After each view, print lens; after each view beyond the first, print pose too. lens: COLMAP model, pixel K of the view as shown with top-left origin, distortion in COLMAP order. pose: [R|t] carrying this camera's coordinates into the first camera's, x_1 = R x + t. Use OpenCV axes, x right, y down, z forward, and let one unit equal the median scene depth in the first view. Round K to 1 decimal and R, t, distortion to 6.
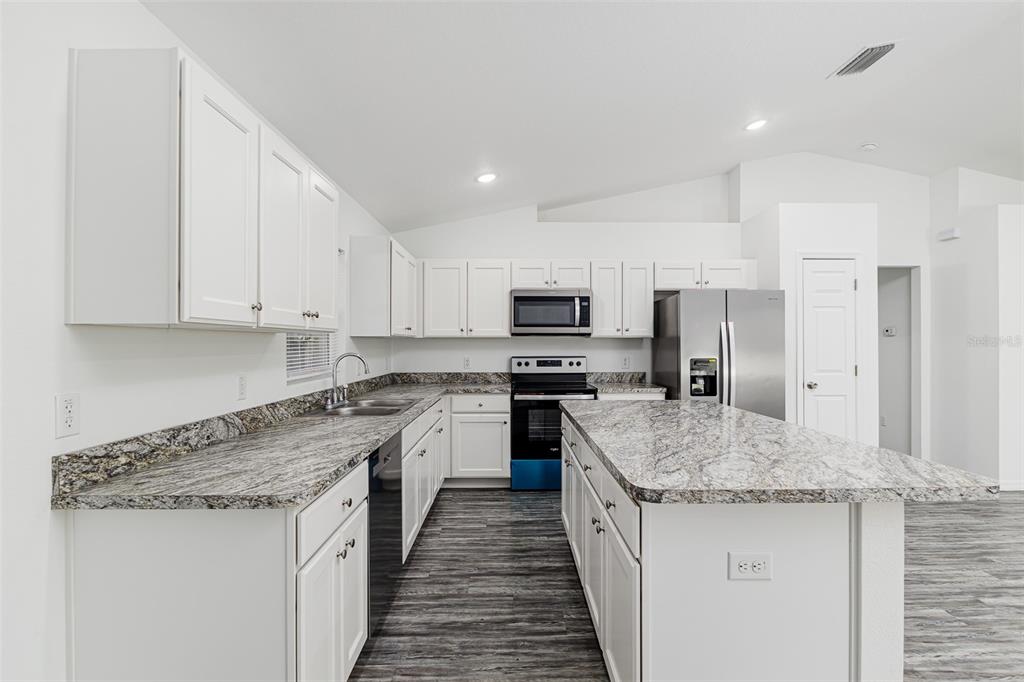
lens RADIAL K [[463.4, 0, 512.3], [0, 463.4, 341.4], [0, 0, 1]] dist [-0.004743, -0.002621]
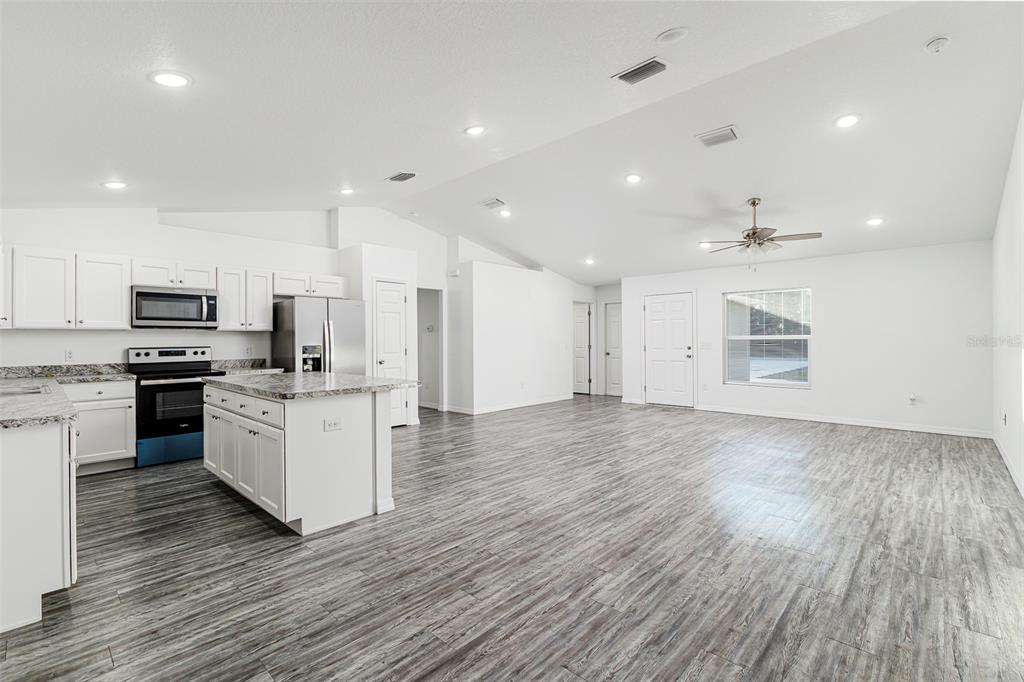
lens RADIAL K [[463.4, 0, 516.2], [0, 463.4, 338.5], [0, 0, 1]] dist [-0.004743, -0.002621]
pose [[0.689405, -0.001874, 0.724374, -0.174608], [0.003435, 0.999994, -0.000682, 0.017439], [-0.724368, 0.002958, 0.689407, -0.412402]]
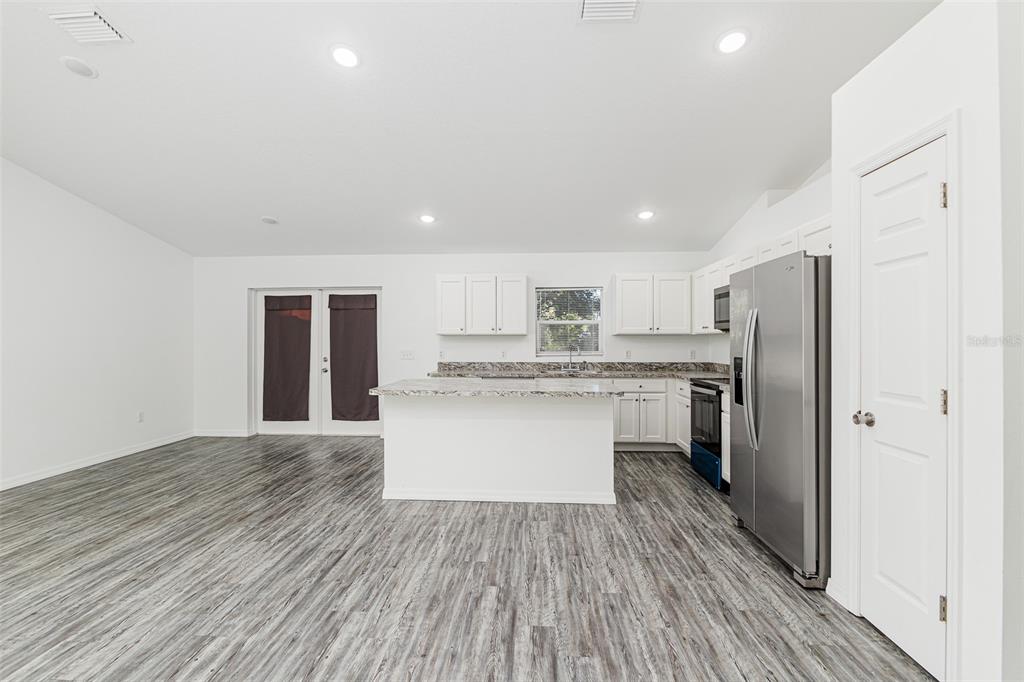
lens RADIAL K [[463.4, 0, 511.0], [0, 463.4, 336.0], [0, 0, 1]] dist [-0.004743, -0.002621]
pose [[-0.069684, -0.009909, -0.997520, 1.175618], [0.006767, 0.999923, -0.010406, 0.006364], [0.997546, -0.007475, -0.069612, 0.633909]]
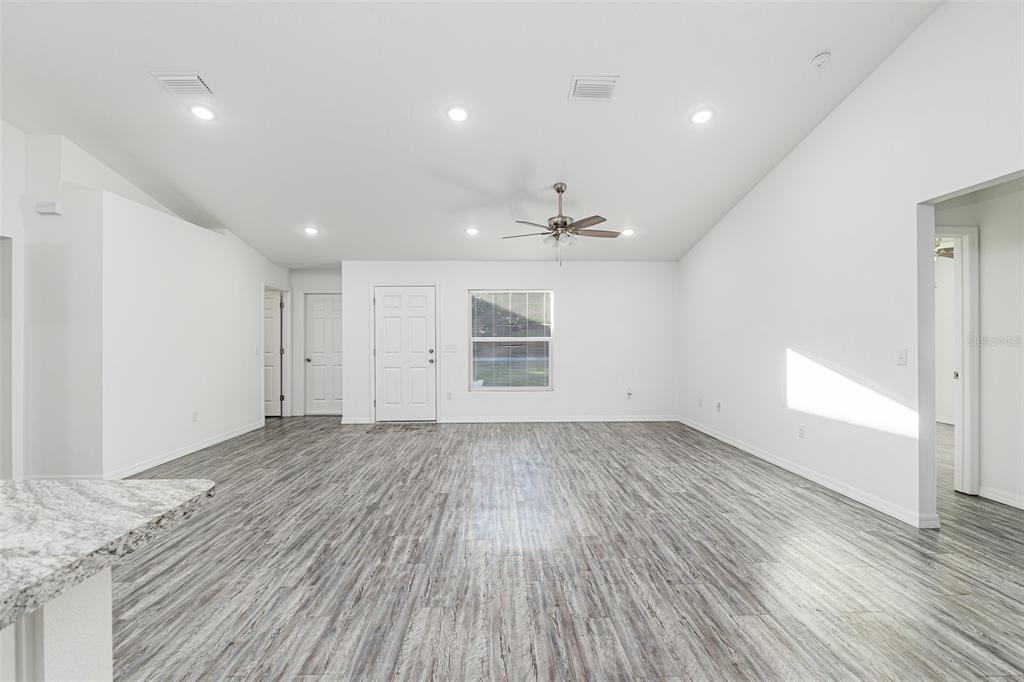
lens RADIAL K [[463.4, 0, 513.5], [0, 463.4, 337.1], [0, 0, 1]] dist [-0.004743, -0.002621]
pose [[-0.018819, 0.006080, 0.999804, 0.071933], [-0.000136, 0.999981, -0.006083, 0.017958], [-0.999823, -0.000250, -0.018818, 0.151398]]
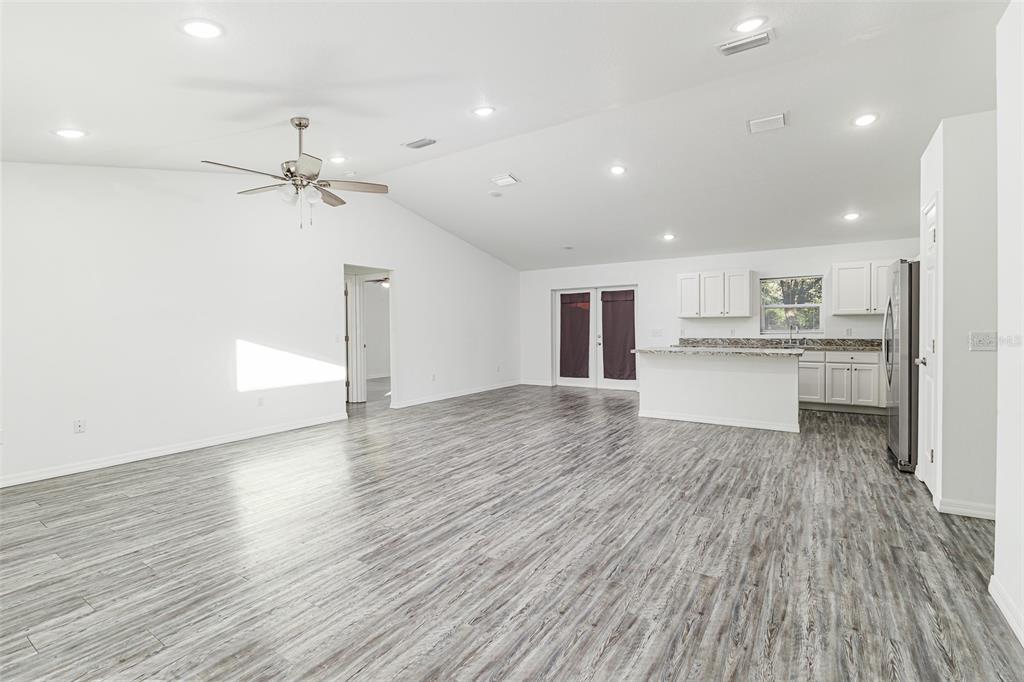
lens RADIAL K [[463.4, 0, 519.6], [0, 463.4, 340.7], [0, 0, 1]] dist [-0.004743, -0.002621]
pose [[-0.557739, 0.028573, -0.829524, 1.761427], [0.013332, 0.999587, 0.025467, 0.024011], [0.829909, 0.003145, -0.557890, 0.842299]]
